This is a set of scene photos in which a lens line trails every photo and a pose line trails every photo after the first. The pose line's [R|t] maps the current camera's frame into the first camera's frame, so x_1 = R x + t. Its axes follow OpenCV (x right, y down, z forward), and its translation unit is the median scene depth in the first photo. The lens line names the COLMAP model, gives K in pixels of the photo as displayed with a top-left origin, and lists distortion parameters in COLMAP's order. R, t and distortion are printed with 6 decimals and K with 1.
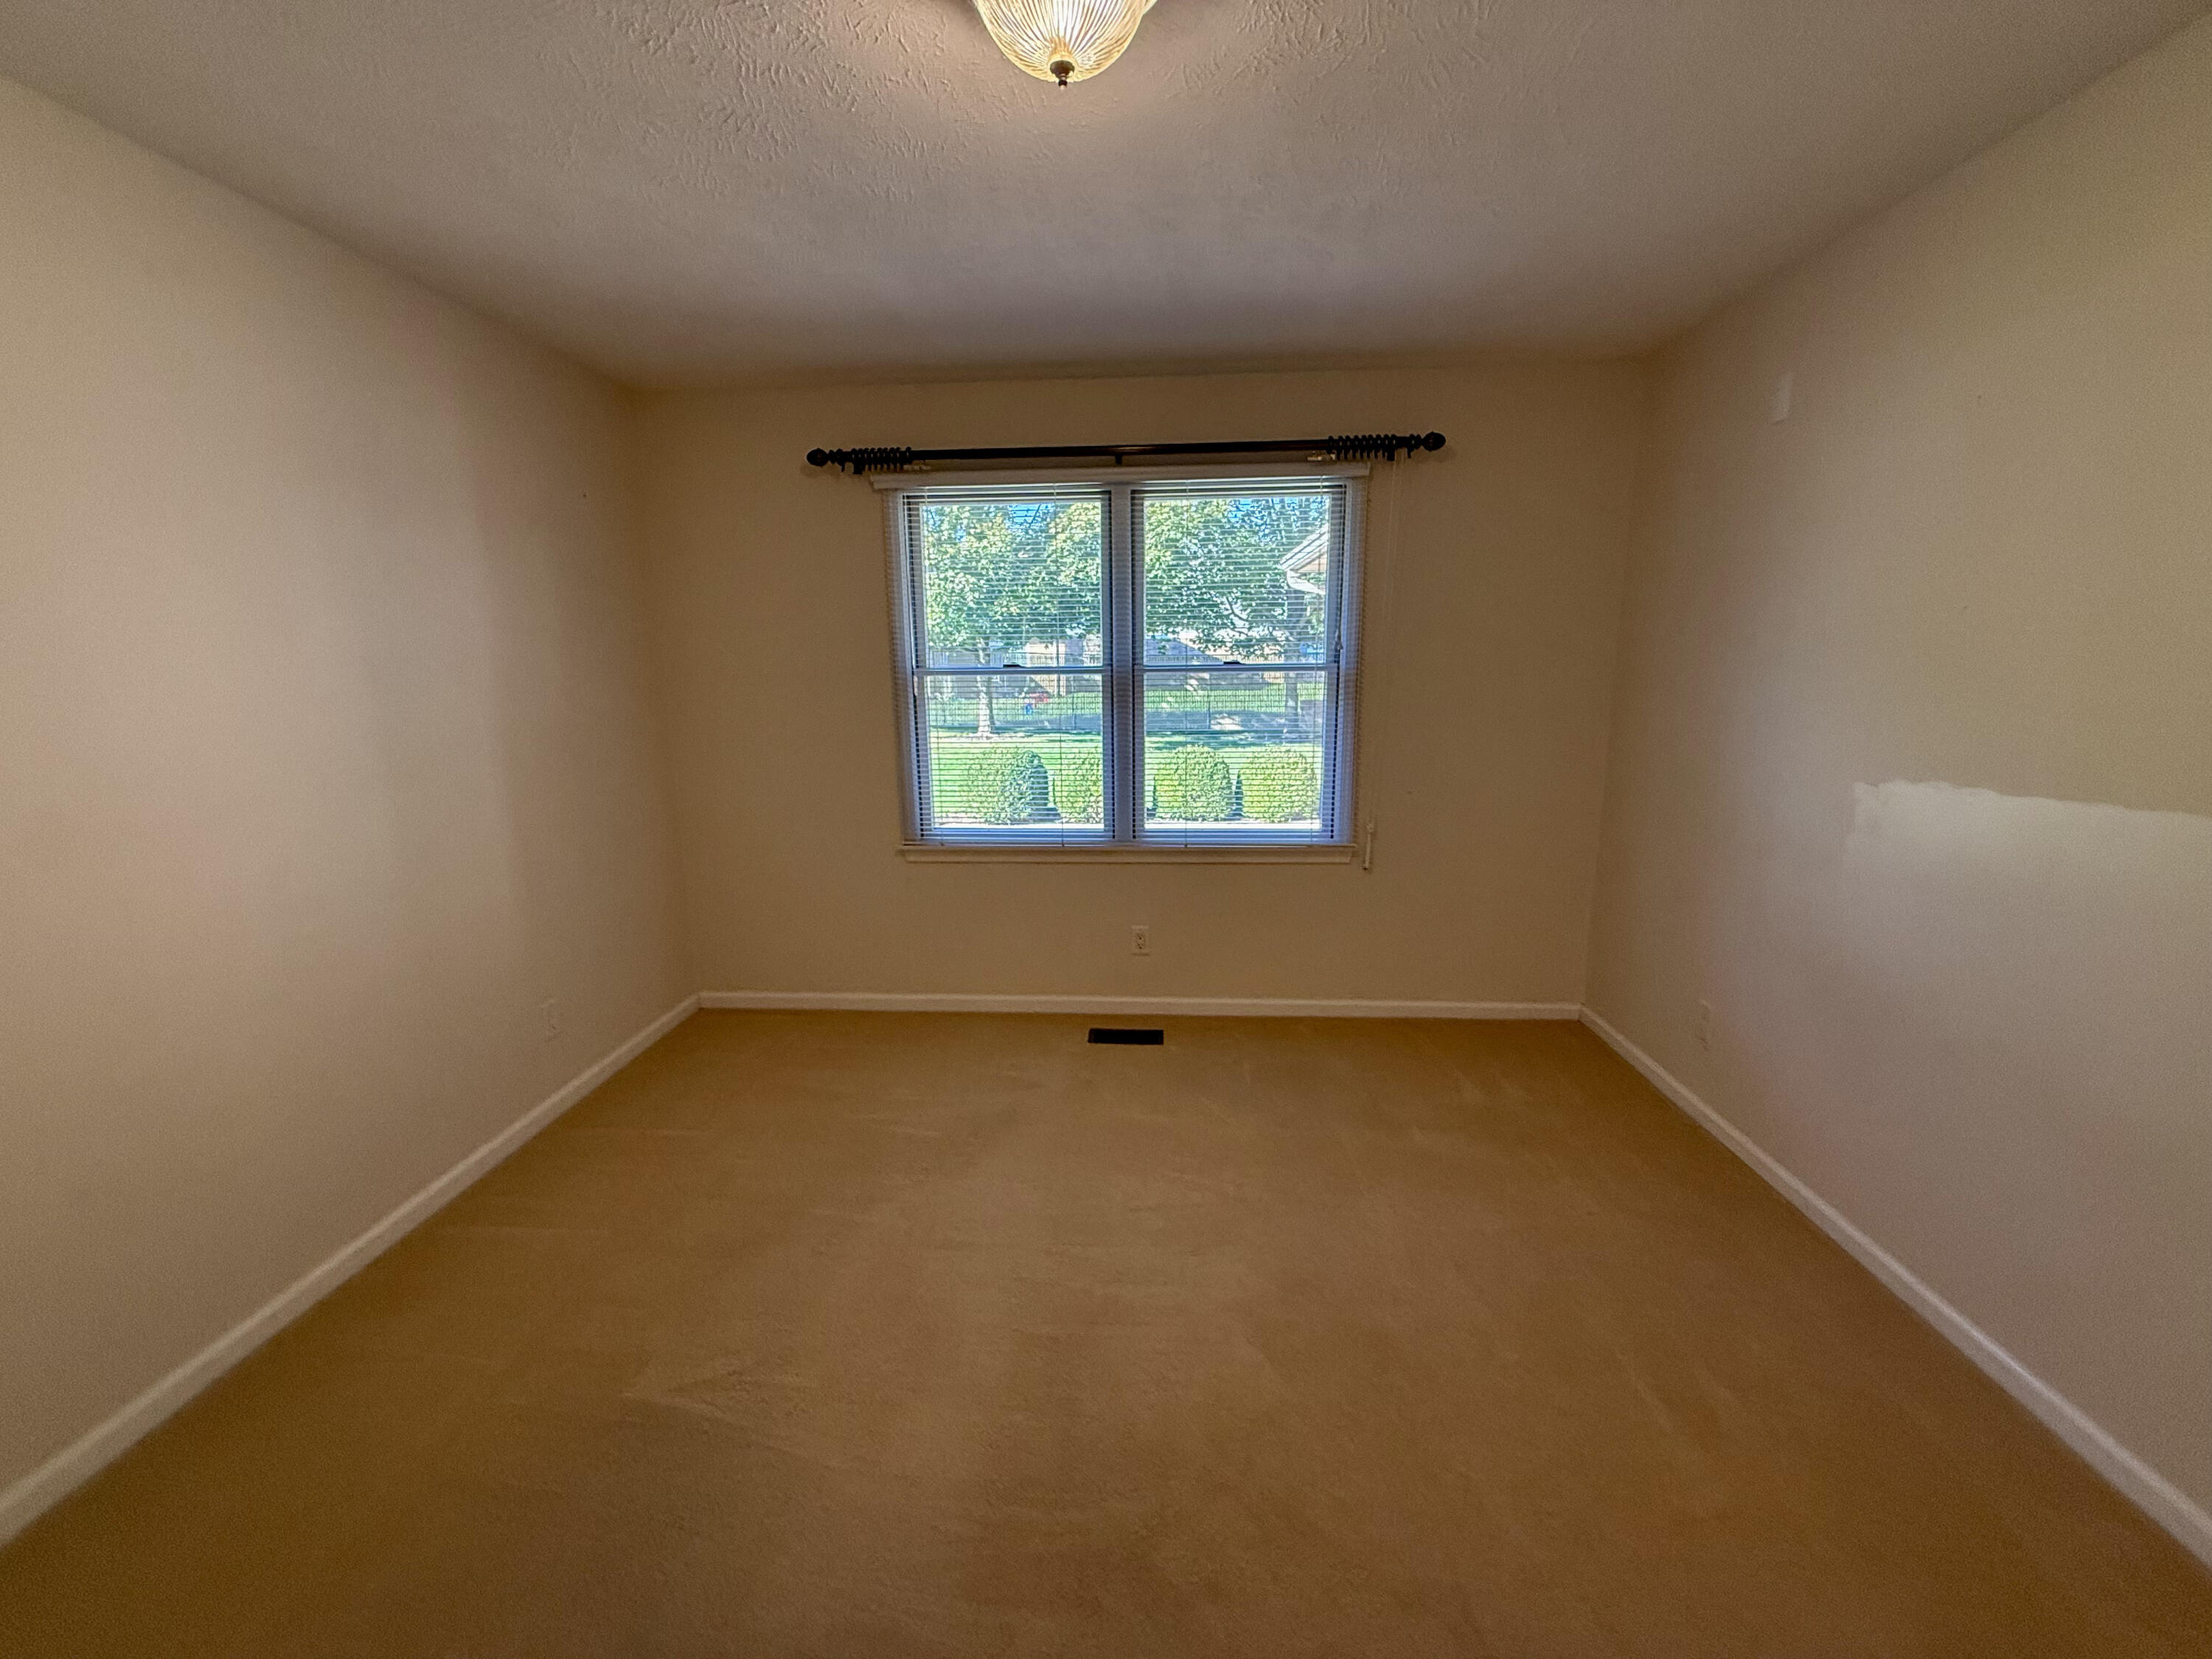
lens RADIAL K [[880.6, 0, 1101.4], [0, 880.6, 829.5], [0, 0, 1]] dist [-0.000123, -0.000299]
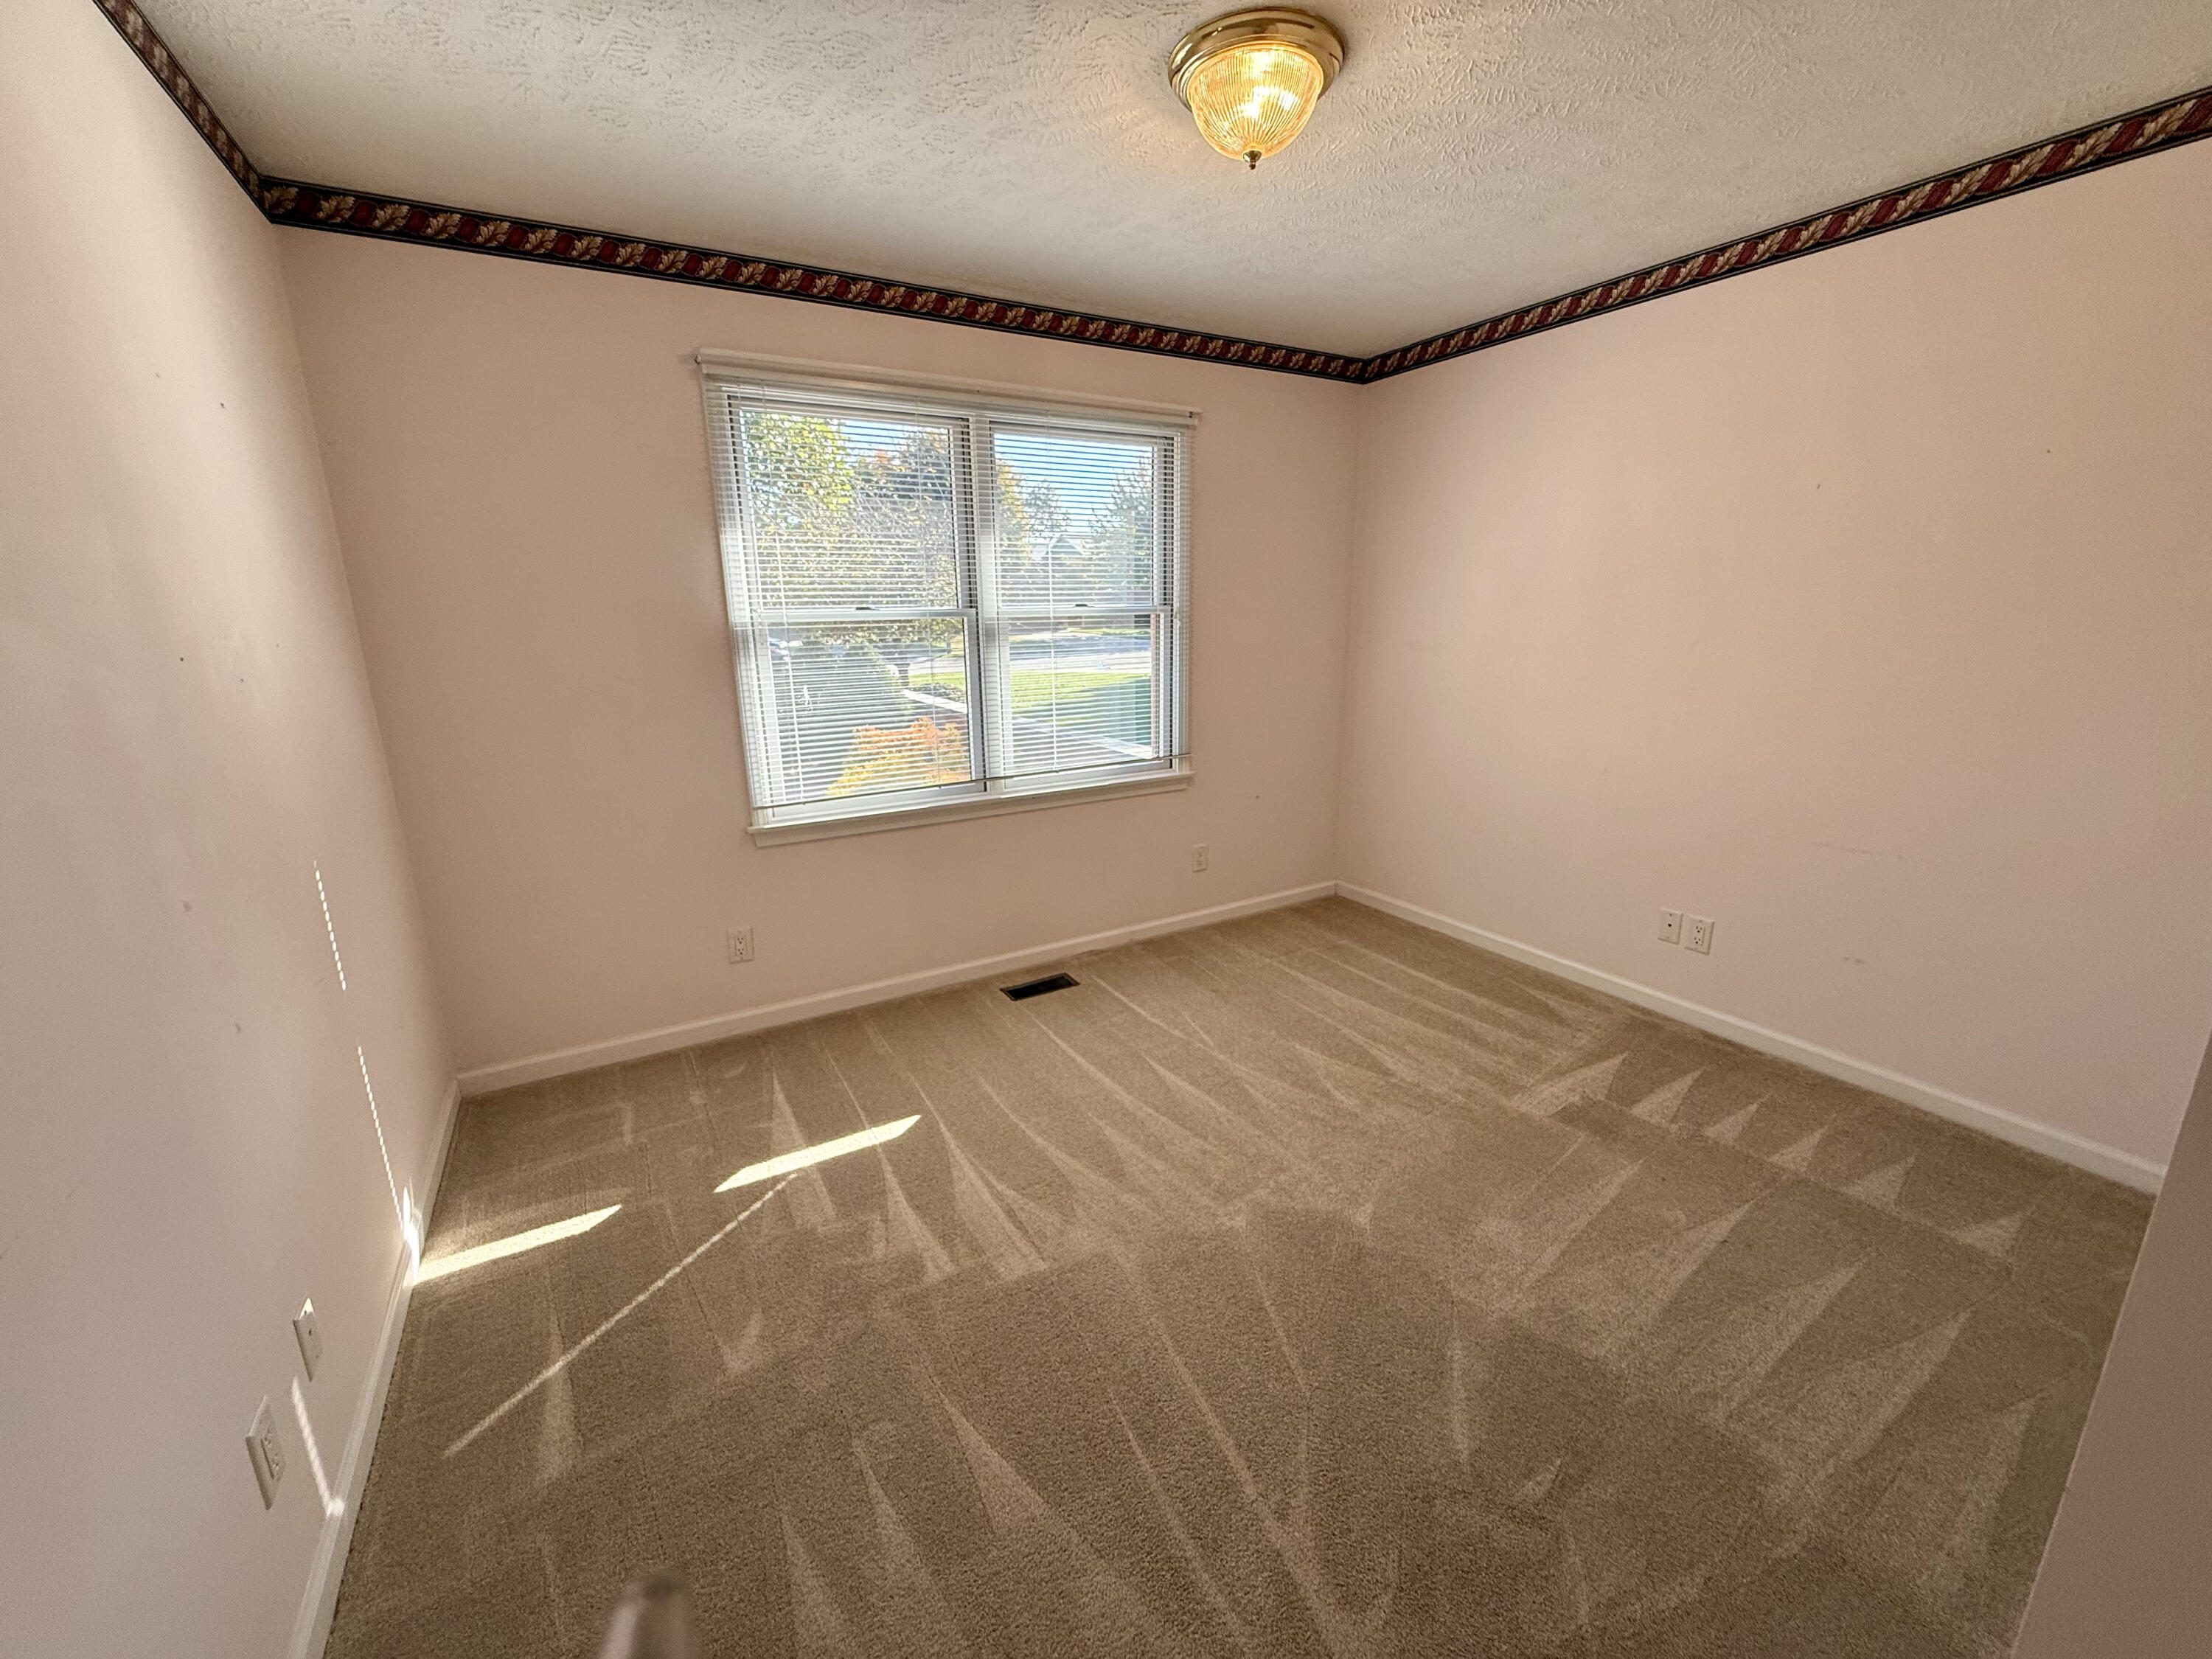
lens RADIAL K [[880.6, 0, 1101.4], [0, 880.6, 829.5], [0, 0, 1]] dist [-0.000123, -0.000299]
pose [[0.821494, -0.131990, 0.554731, -0.426924], [0.122499, 0.990978, 0.054381, 0.017116], [-0.556903, 0.023280, 0.830251, 0.146547]]
